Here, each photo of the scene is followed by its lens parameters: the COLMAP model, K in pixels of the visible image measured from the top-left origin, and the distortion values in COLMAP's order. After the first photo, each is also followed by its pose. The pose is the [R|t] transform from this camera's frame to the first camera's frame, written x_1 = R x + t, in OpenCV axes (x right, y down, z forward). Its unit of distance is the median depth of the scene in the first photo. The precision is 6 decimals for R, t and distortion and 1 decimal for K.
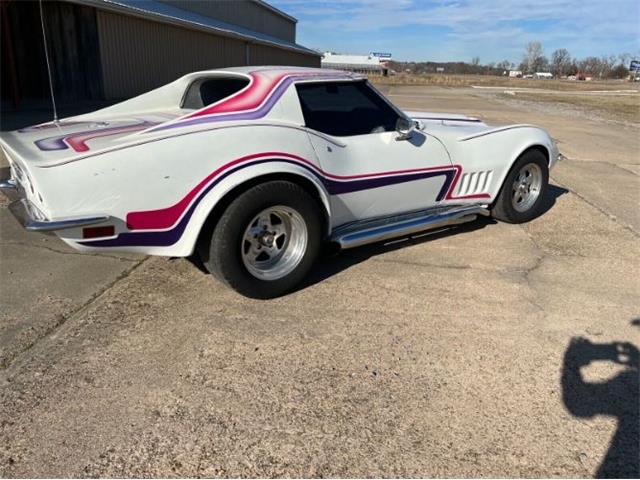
lens RADIAL K [[483.6, 0, 320.0], [0, 483.6, 240.0], [0, 0, 1]] dist [0.062530, -0.073024]
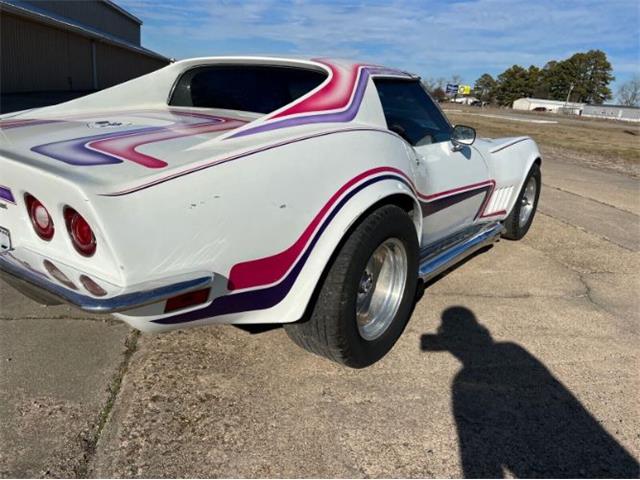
lens RADIAL K [[483.6, 0, 320.0], [0, 483.6, 240.0], [0, 0, 1]] dist [0.062530, -0.073024]
pose [[0.954832, -0.042627, 0.294074, -0.368002], [0.048986, 0.998697, -0.014286, -0.057561], [-0.293082, 0.028046, 0.955676, 0.294030]]
